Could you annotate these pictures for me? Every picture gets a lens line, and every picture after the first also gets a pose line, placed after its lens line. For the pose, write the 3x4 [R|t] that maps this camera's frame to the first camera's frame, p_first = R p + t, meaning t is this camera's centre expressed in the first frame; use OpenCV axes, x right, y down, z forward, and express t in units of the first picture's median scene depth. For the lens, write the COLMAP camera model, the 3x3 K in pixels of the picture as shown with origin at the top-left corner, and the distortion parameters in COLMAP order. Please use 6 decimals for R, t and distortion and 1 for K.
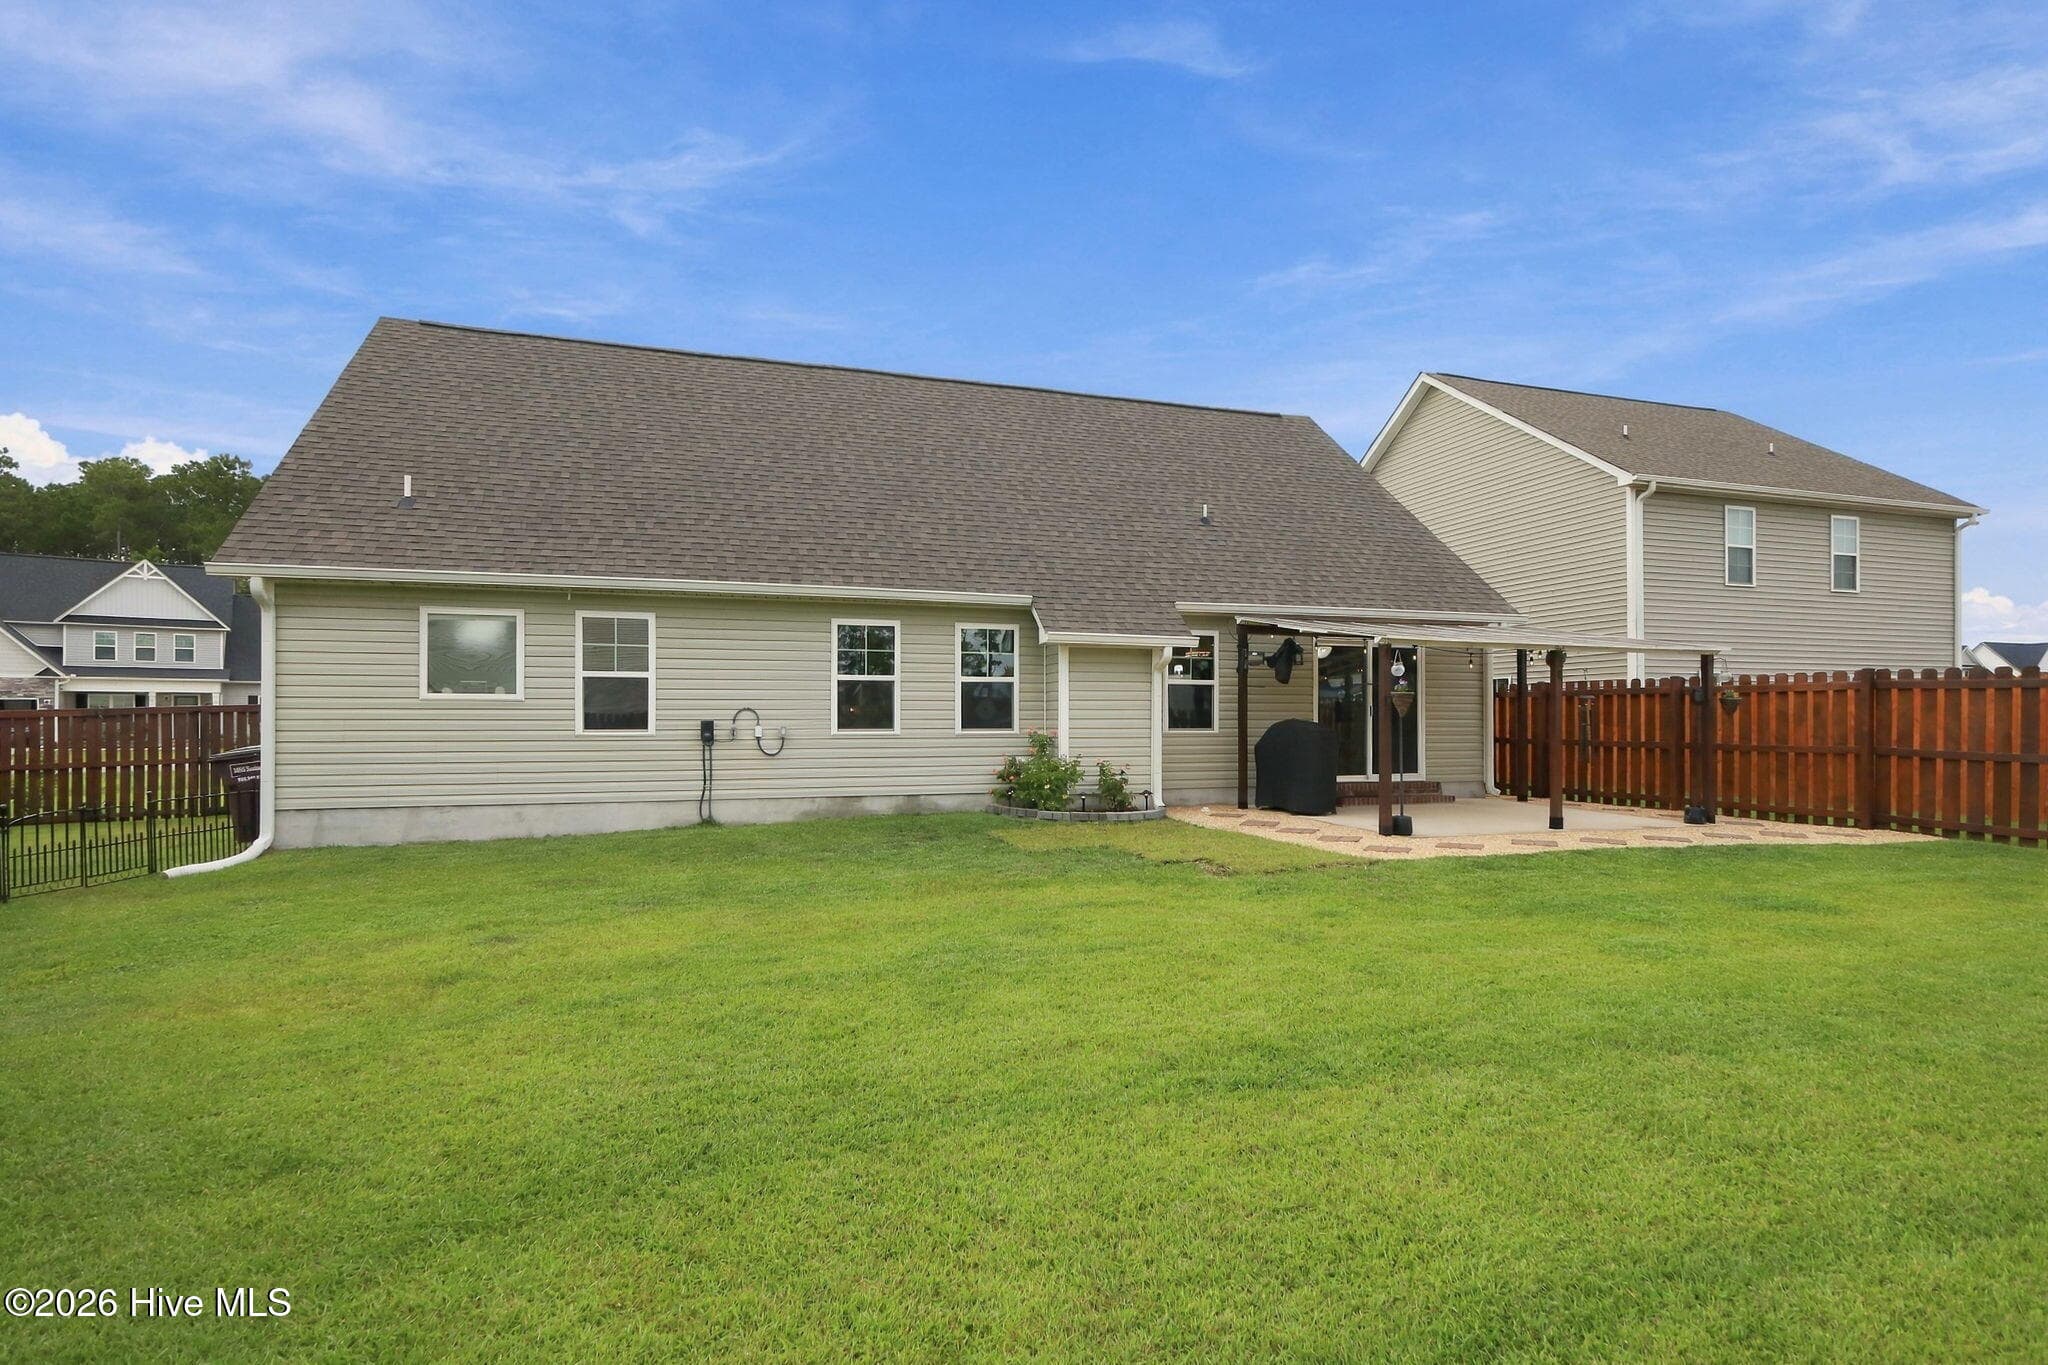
lens RADIAL K [[962.6, 0, 1011.4], [0, 962.6, 729.4], [0, 0, 1]] dist [-0.000164, -0.000423]
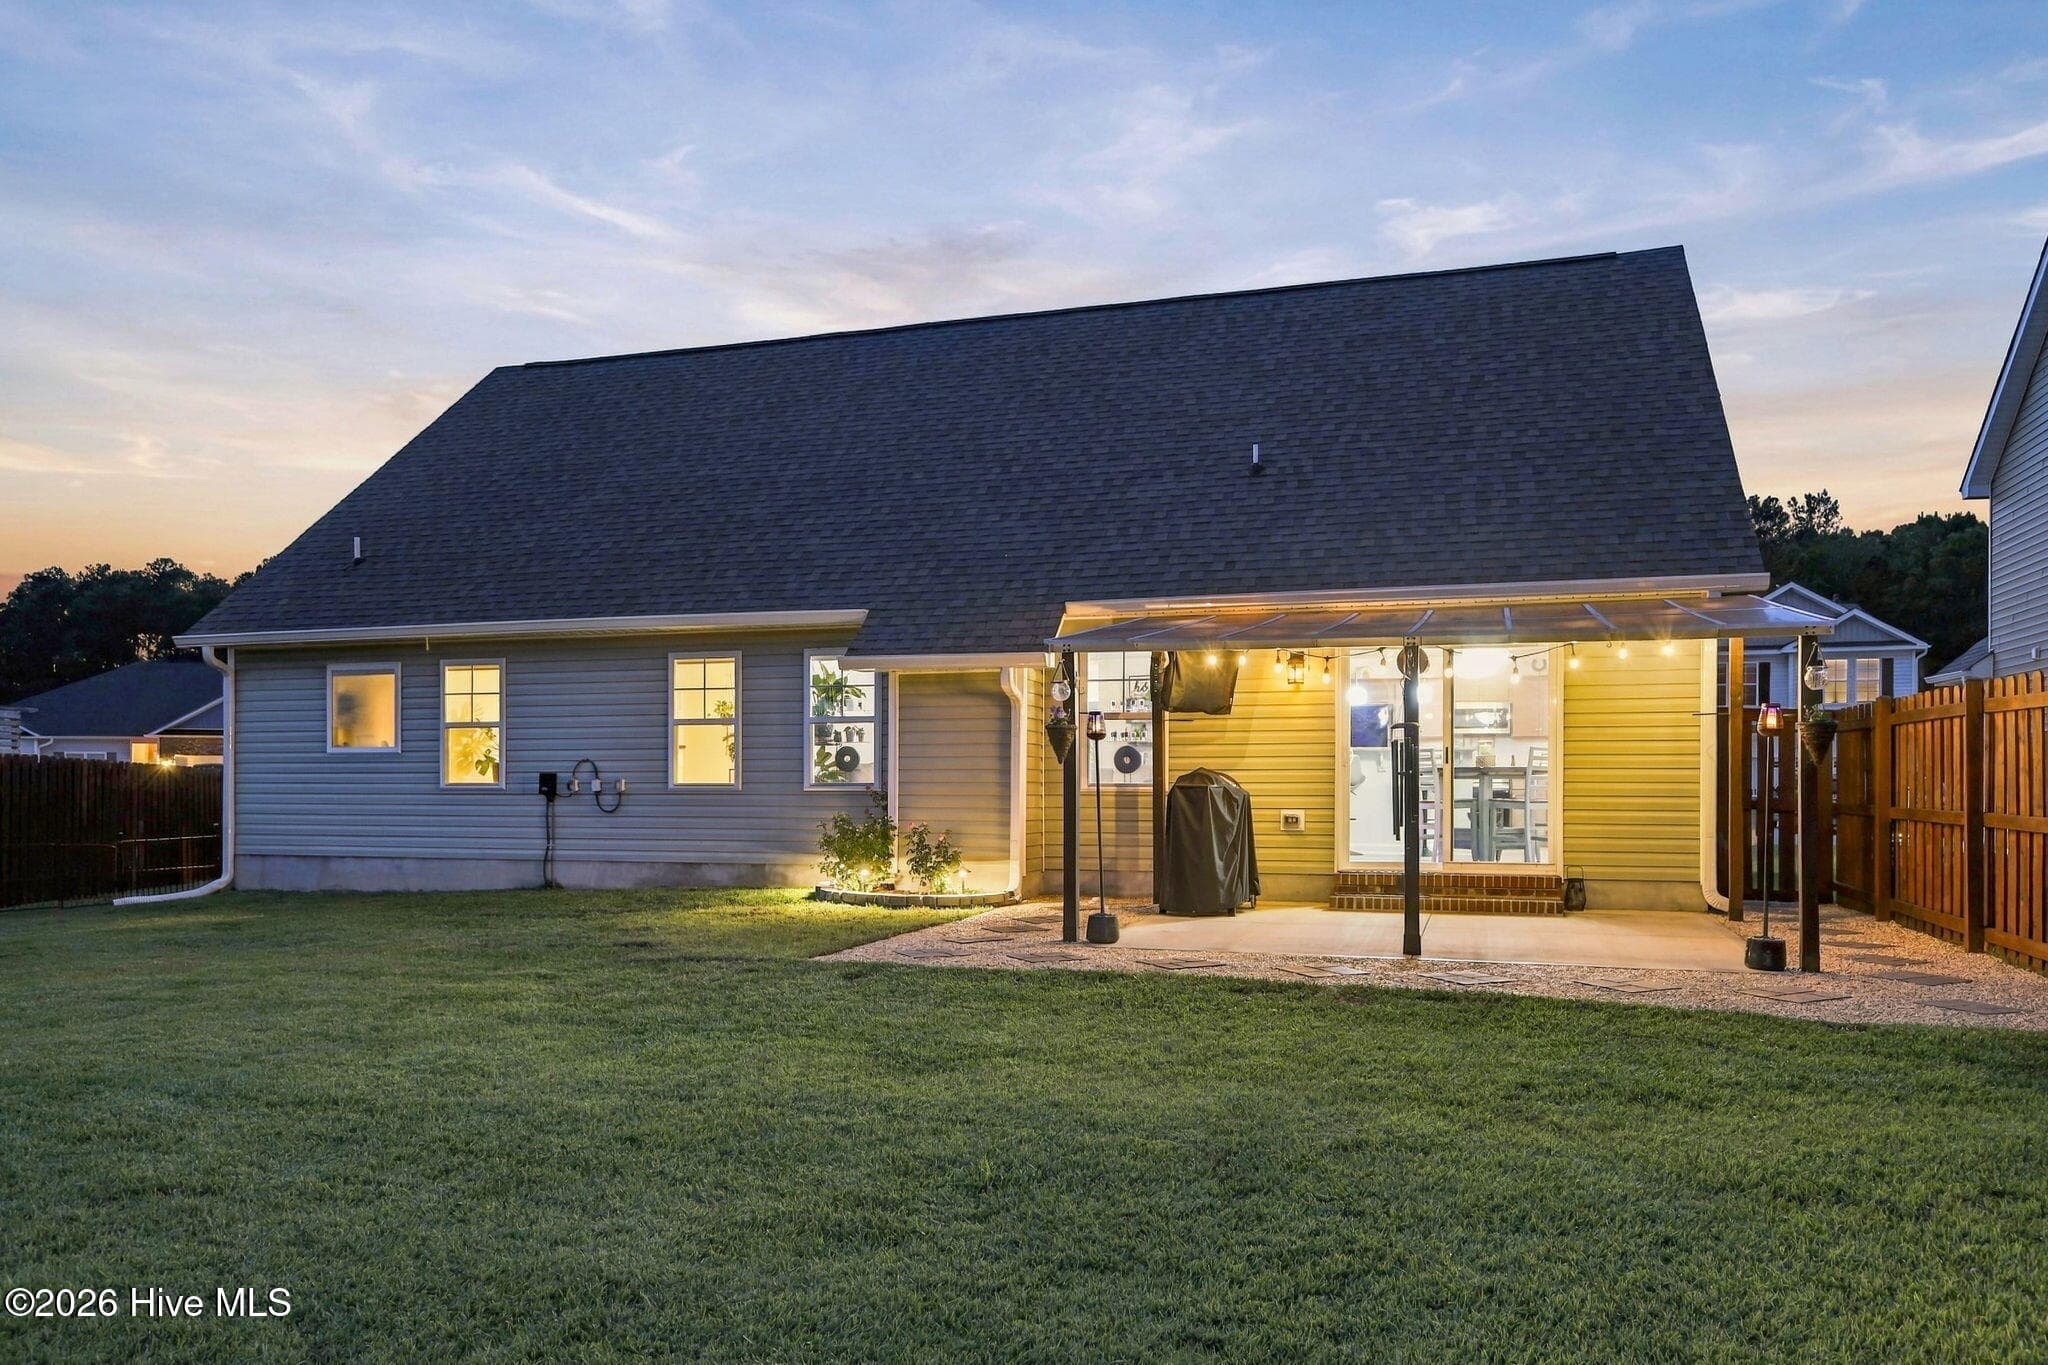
lens RADIAL K [[1396.8, 0, 1036.7], [0, 1396.8, 794.3], [0, 0, 1]] dist [-0.000847, -0.000174]
pose [[0.824439, 0.005718, -0.565921, 0.721811], [-0.005966, 0.999981, 0.001412, 0.005478], [0.565919, 0.002213, 0.824458, 0.150878]]
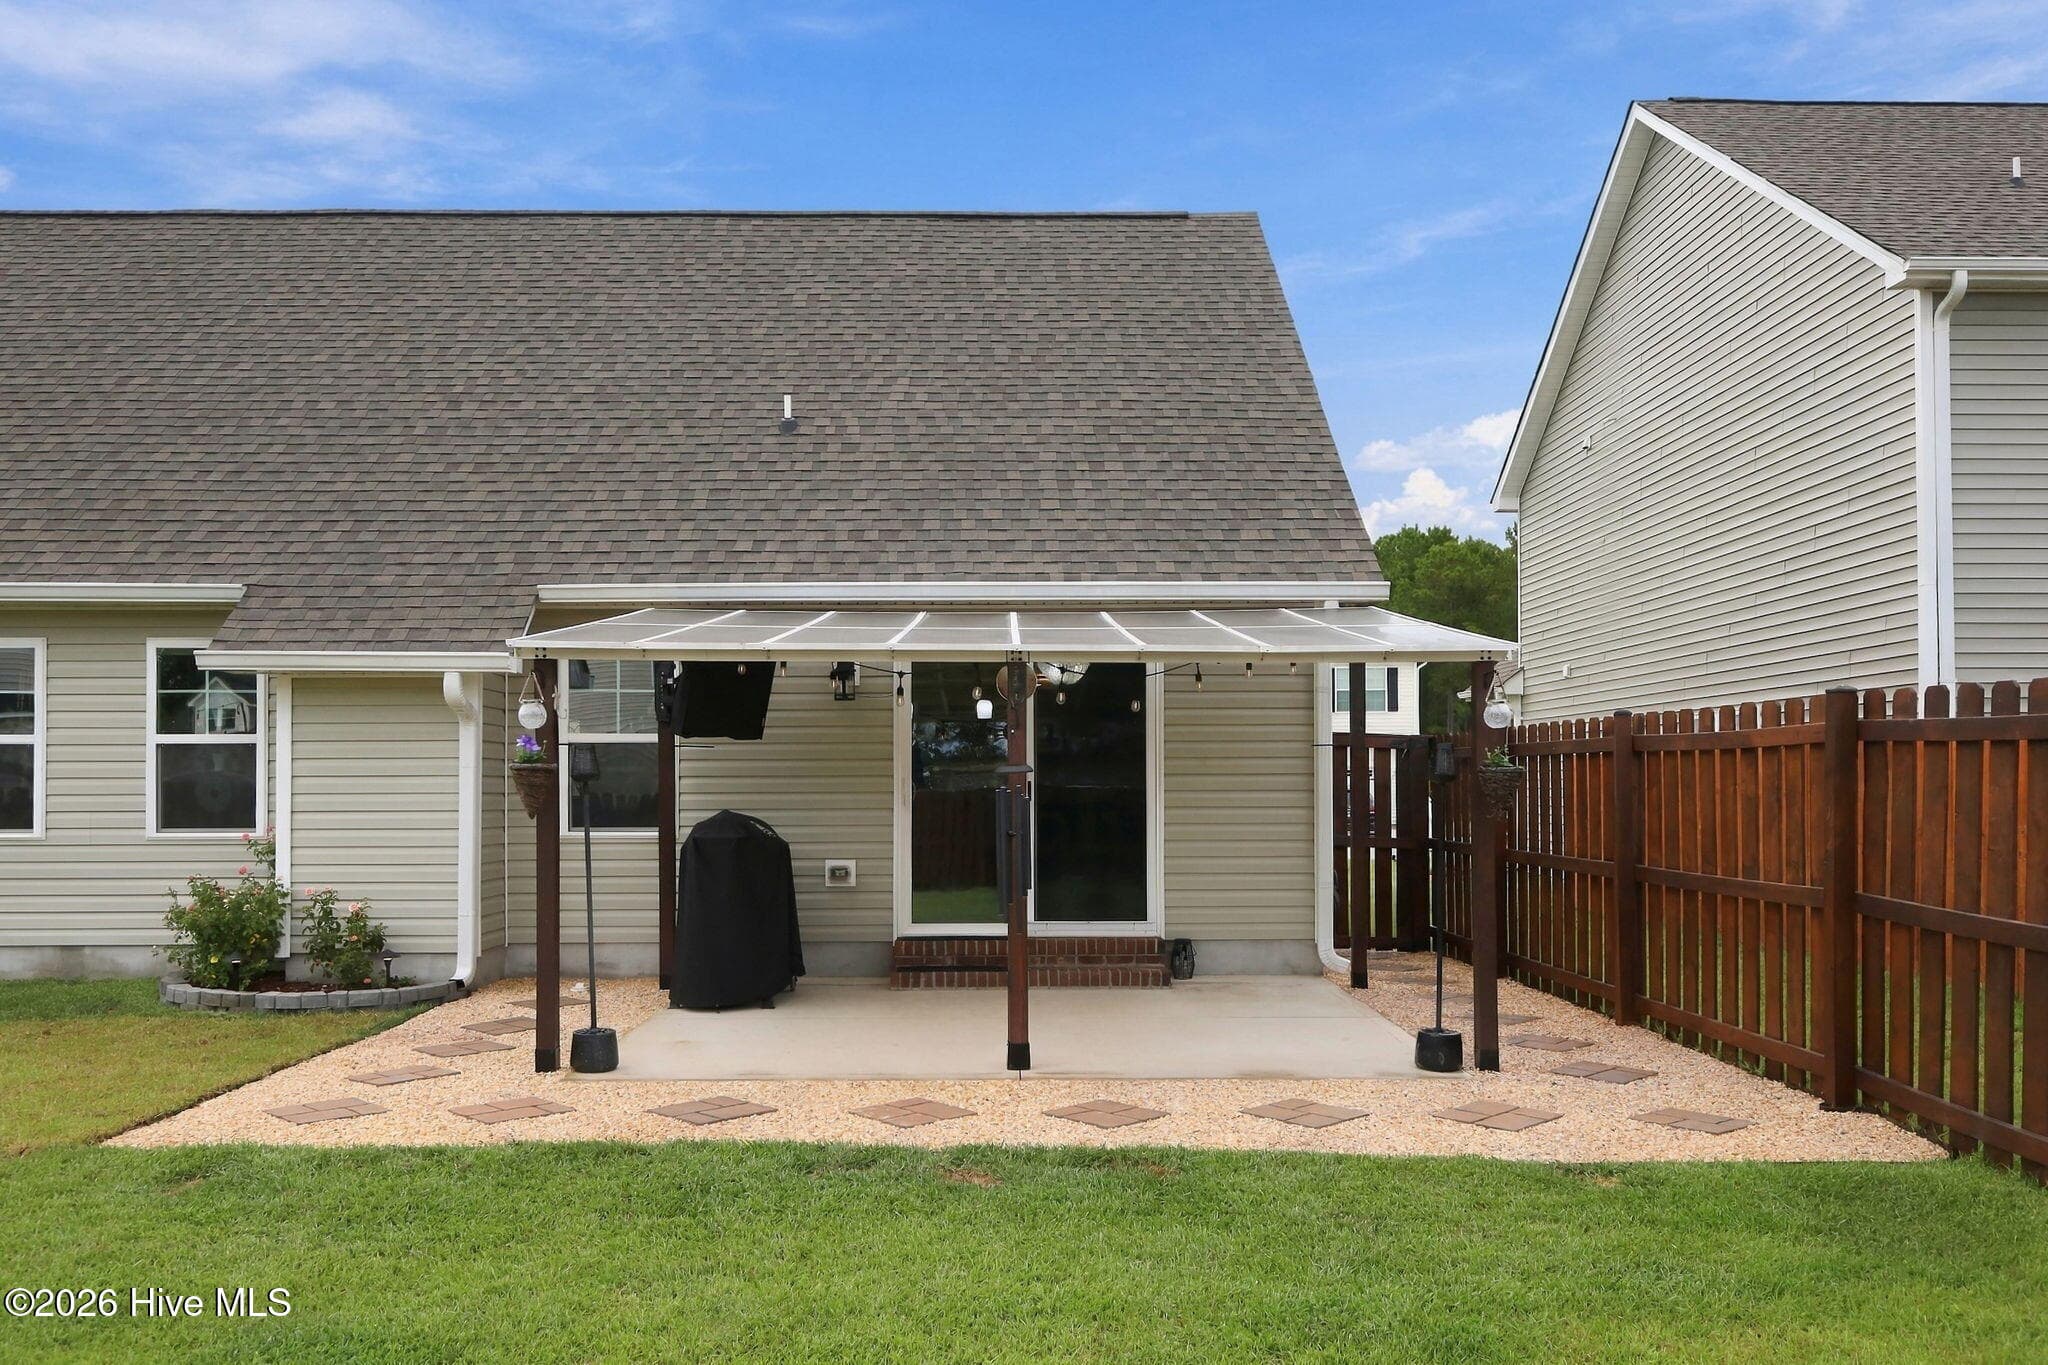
lens RADIAL K [[1563.6, 0, 1015.8], [0, 1563.6, 771.9], [0, 0, 1]] dist [-0.000425, 0.001594]
pose [[0.960333, -0.006382, -0.278783, 0.647174], [0.000968, 0.999808, -0.019555, -0.014886], [0.278854, 0.018510, 0.960155, 0.261443]]
